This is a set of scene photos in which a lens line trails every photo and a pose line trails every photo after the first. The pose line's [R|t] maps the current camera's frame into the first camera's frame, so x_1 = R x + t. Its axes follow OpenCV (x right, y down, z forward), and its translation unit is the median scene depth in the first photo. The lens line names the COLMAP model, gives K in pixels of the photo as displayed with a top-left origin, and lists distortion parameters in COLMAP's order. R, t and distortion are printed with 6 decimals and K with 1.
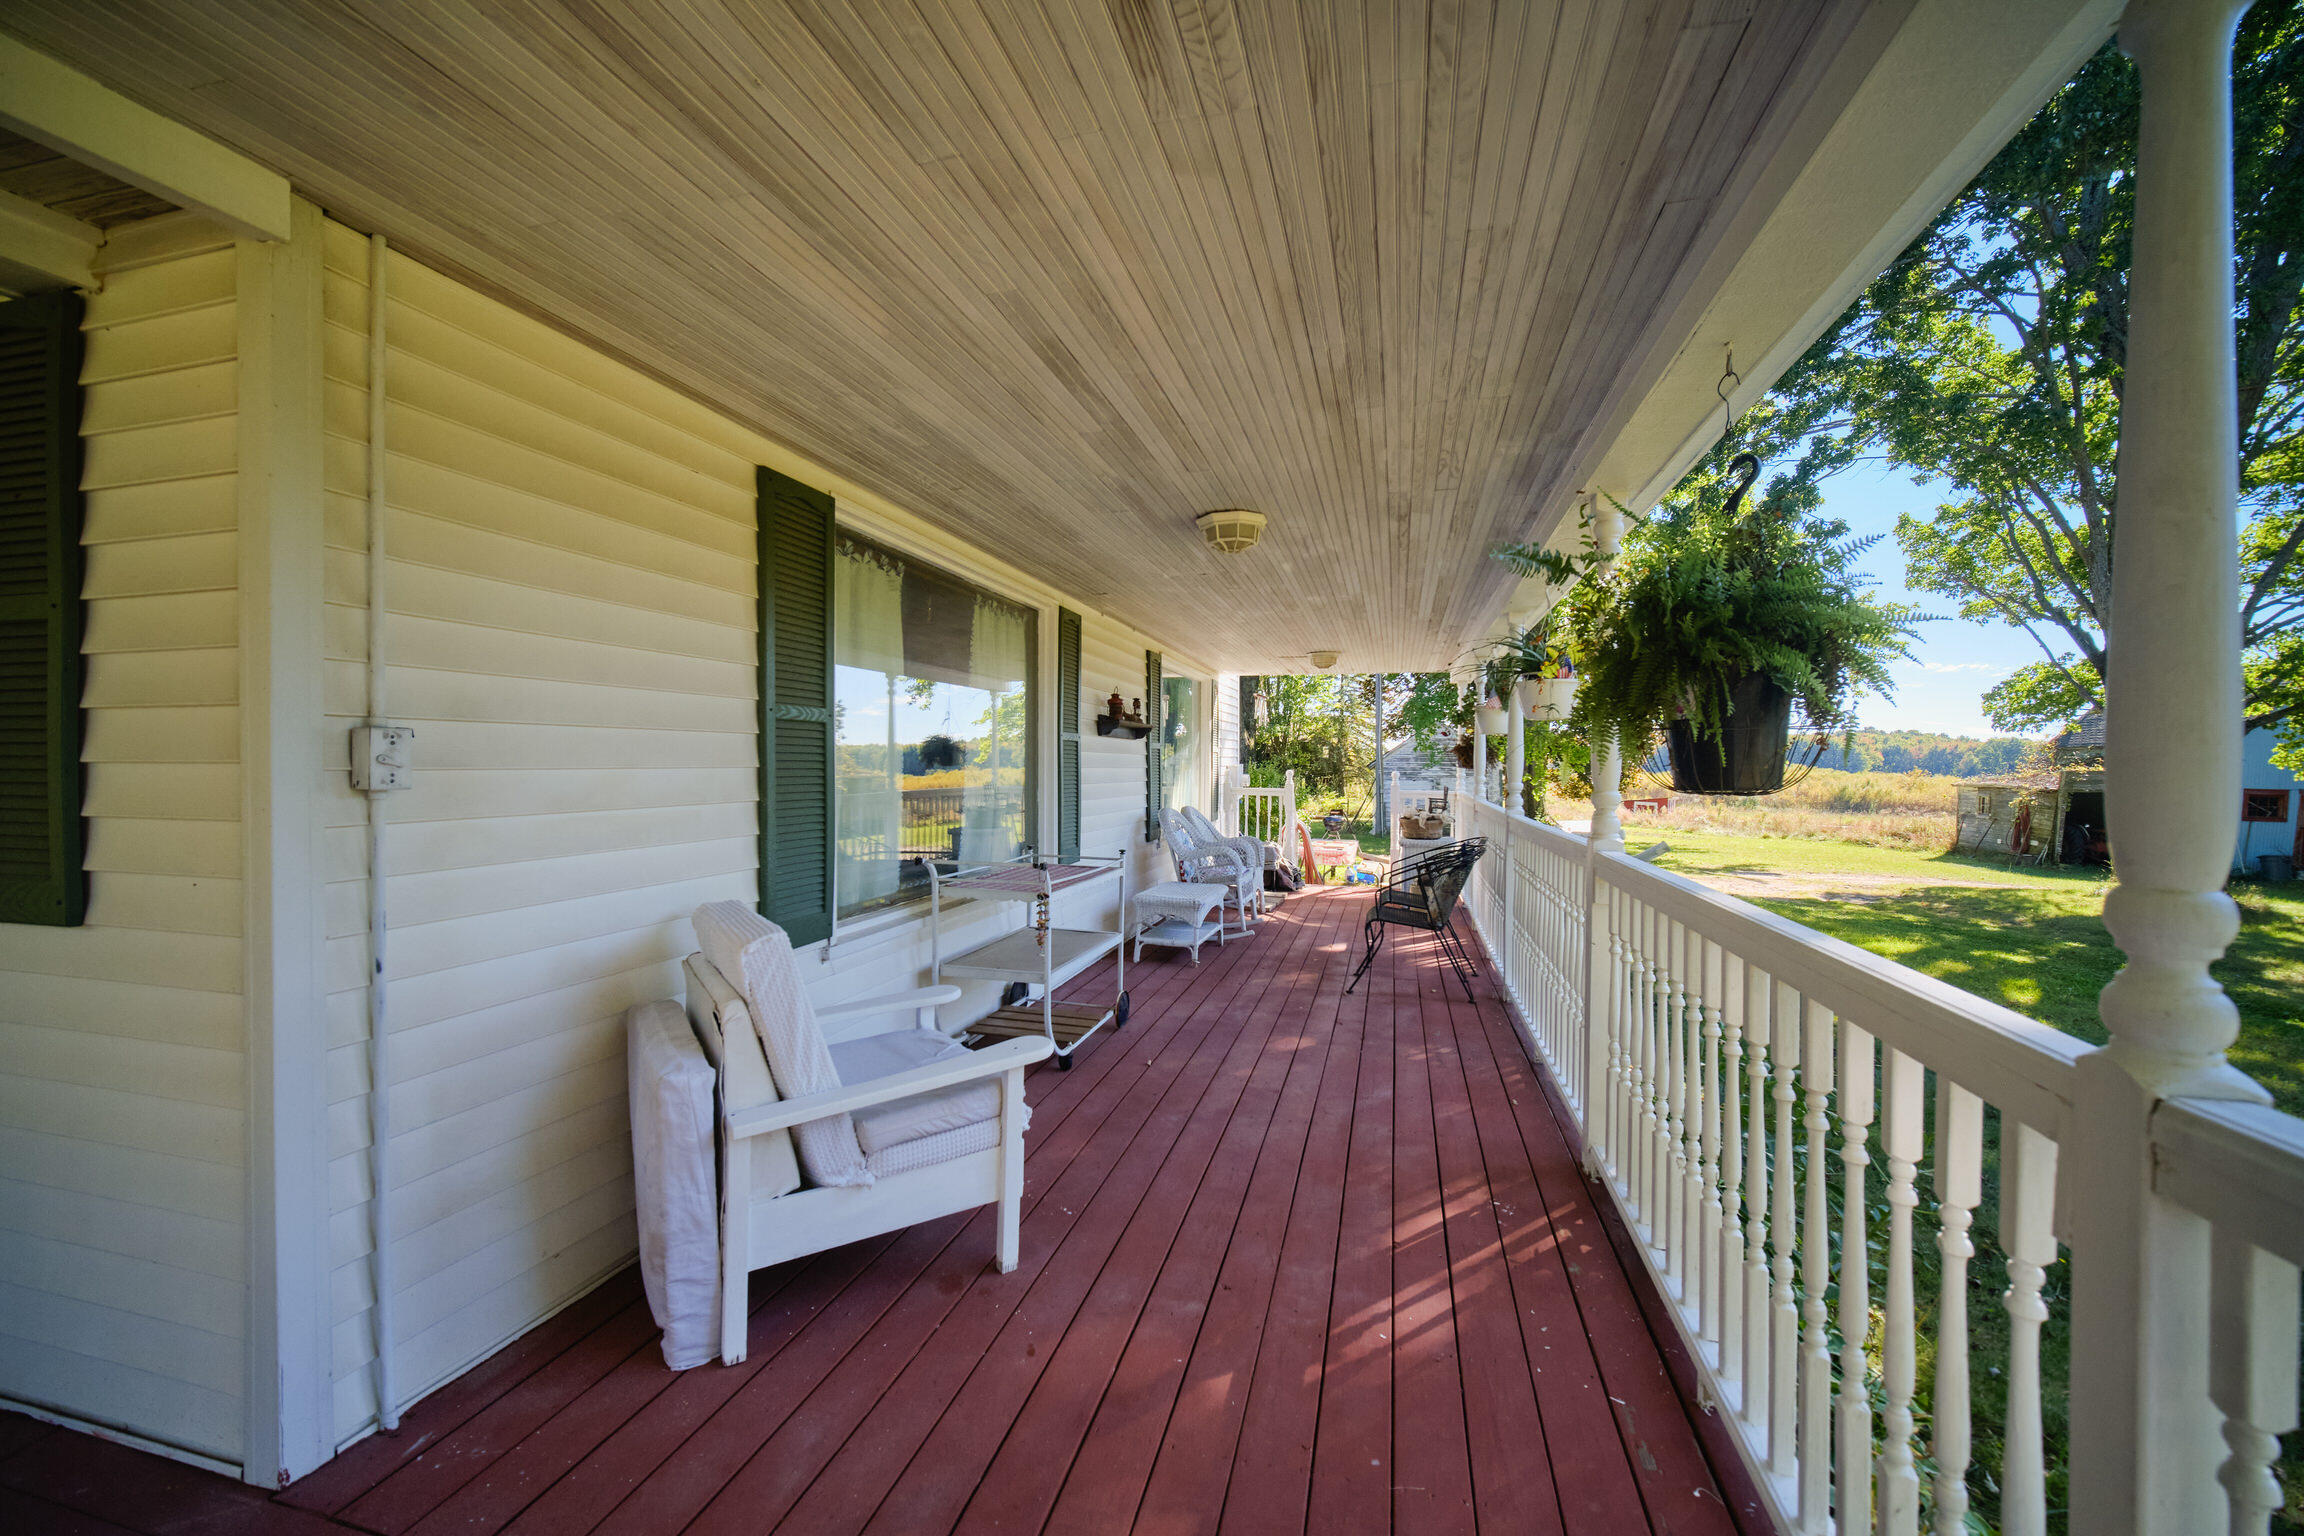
lens RADIAL K [[914.0, 0, 1150.9], [0, 914.0, 776.8], [0, 0, 1]] dist [-0.007673, -0.000427]
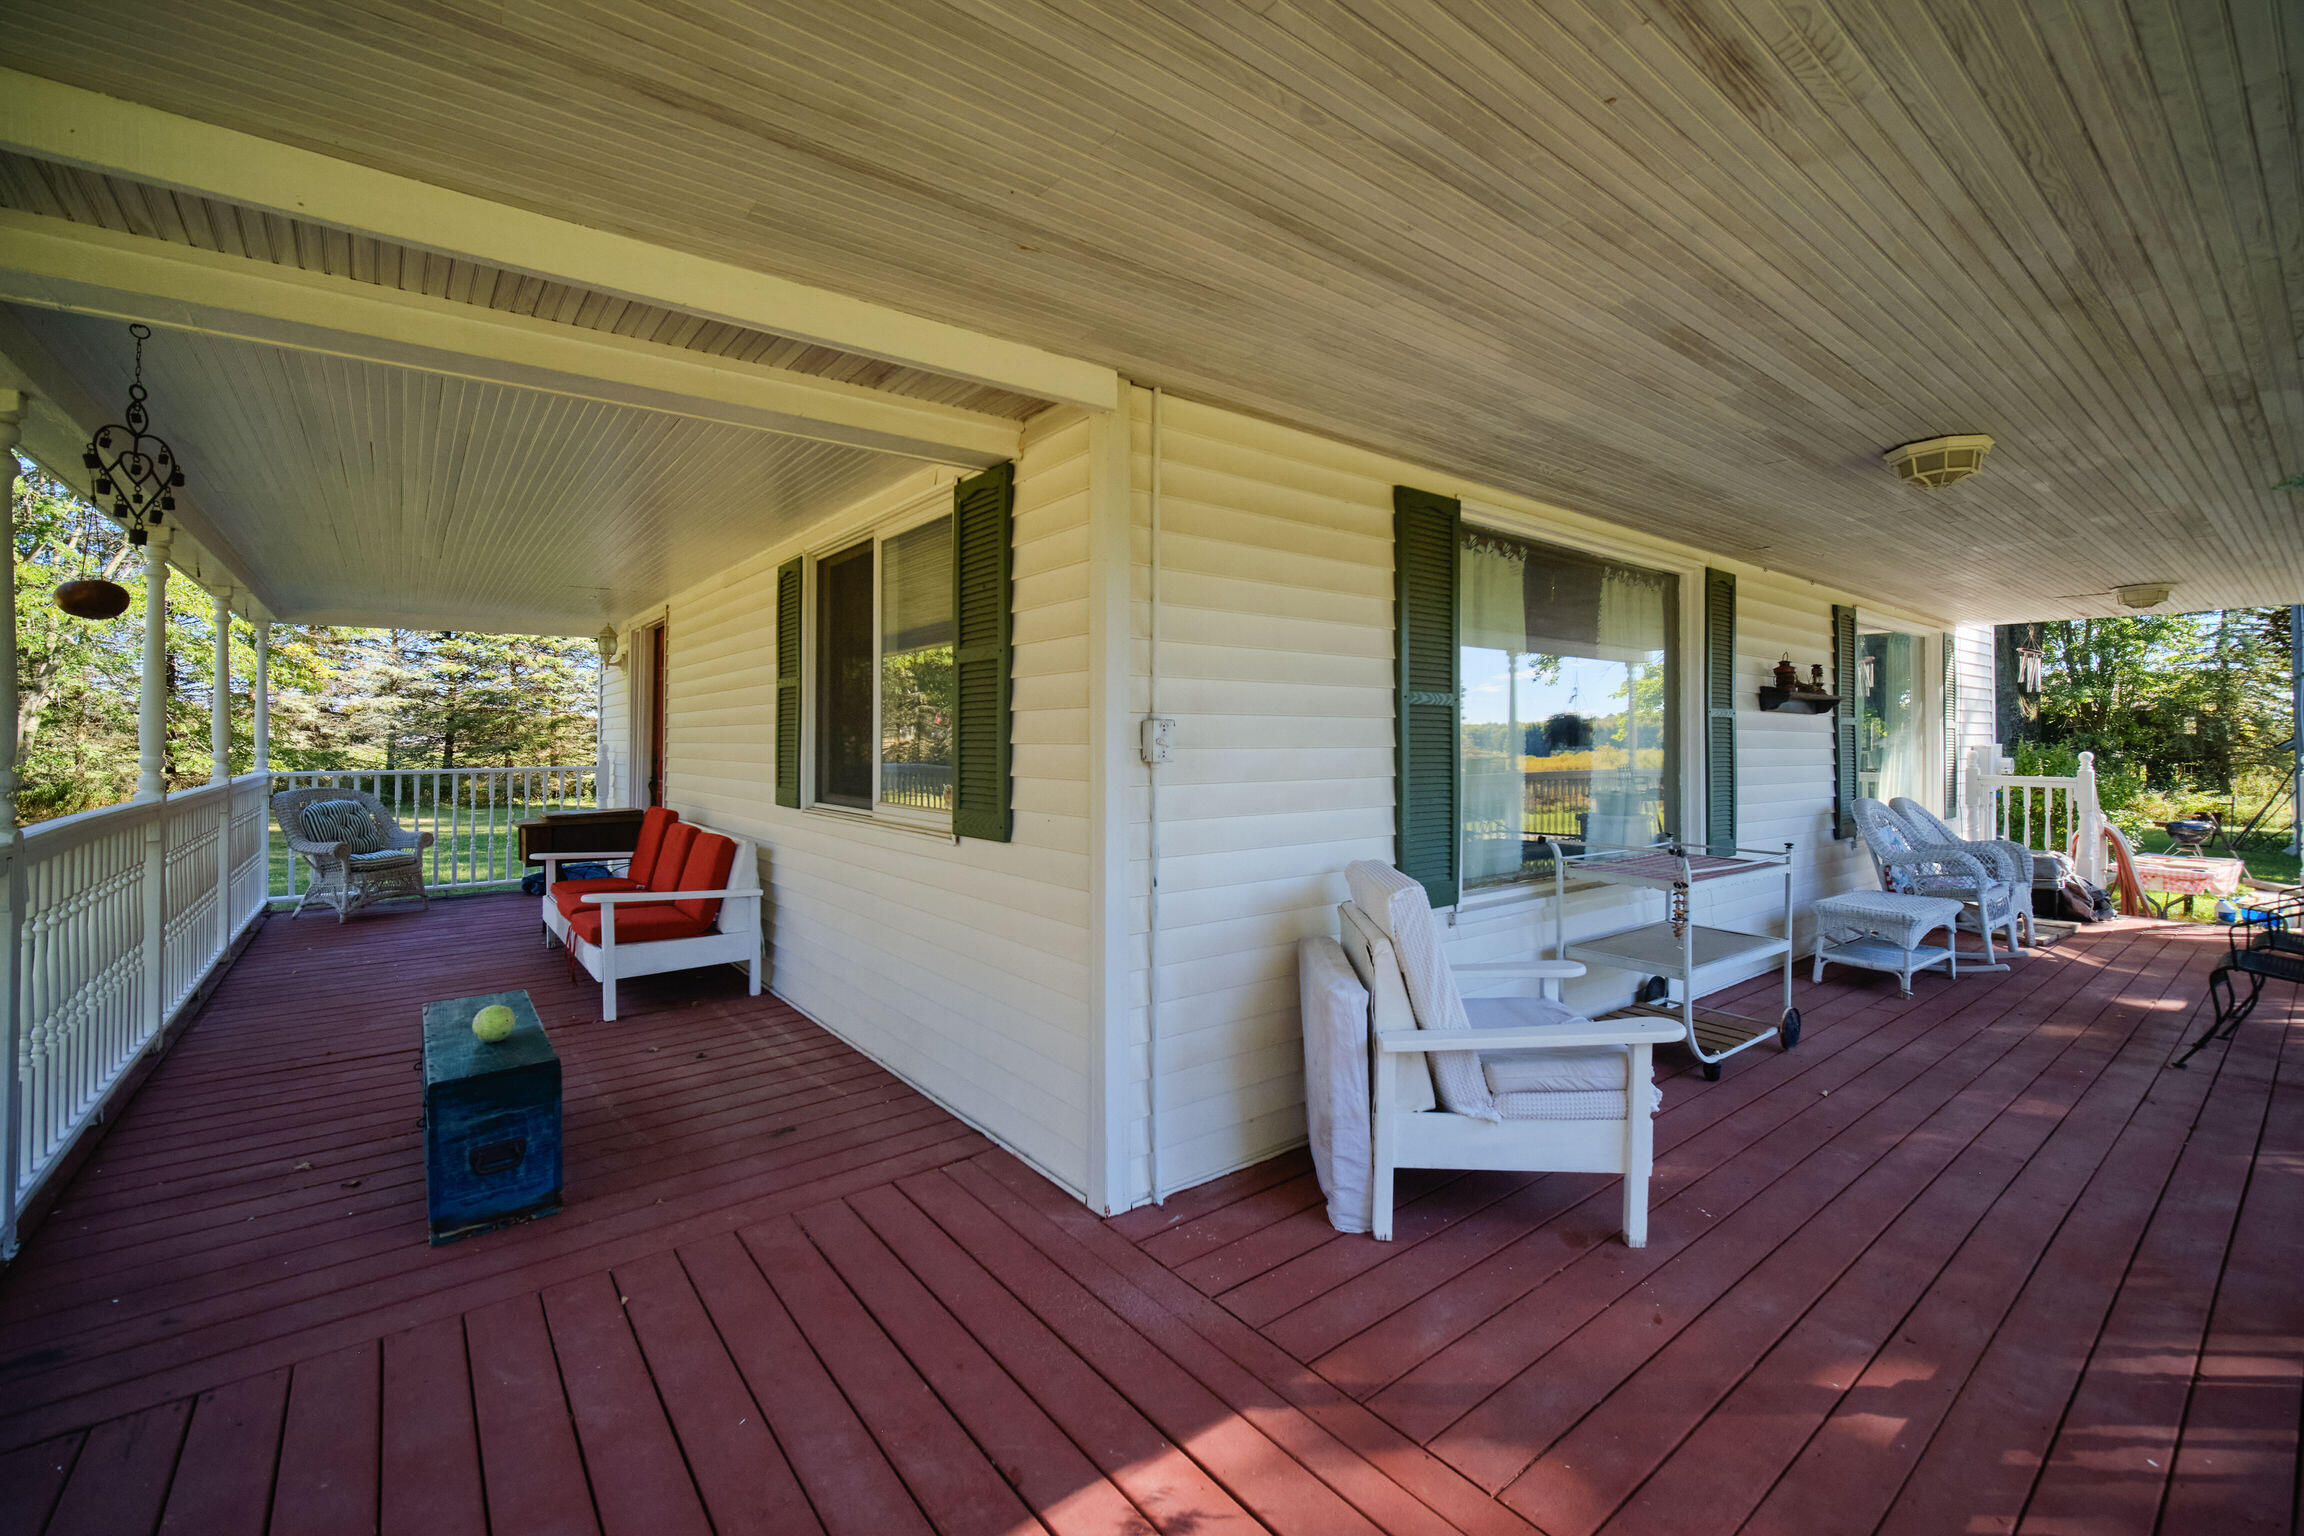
lens RADIAL K [[963.2, 0, 1152.8], [0, 963.2, 730.2], [0, 0, 1]] dist [0.000350, -0.000384]
pose [[0.805950, -0.009636, -0.591905, 0.034220], [-0.007366, 0.999627, -0.026303, 0.002055], [0.591938, 0.025558, 0.805579, -0.130721]]
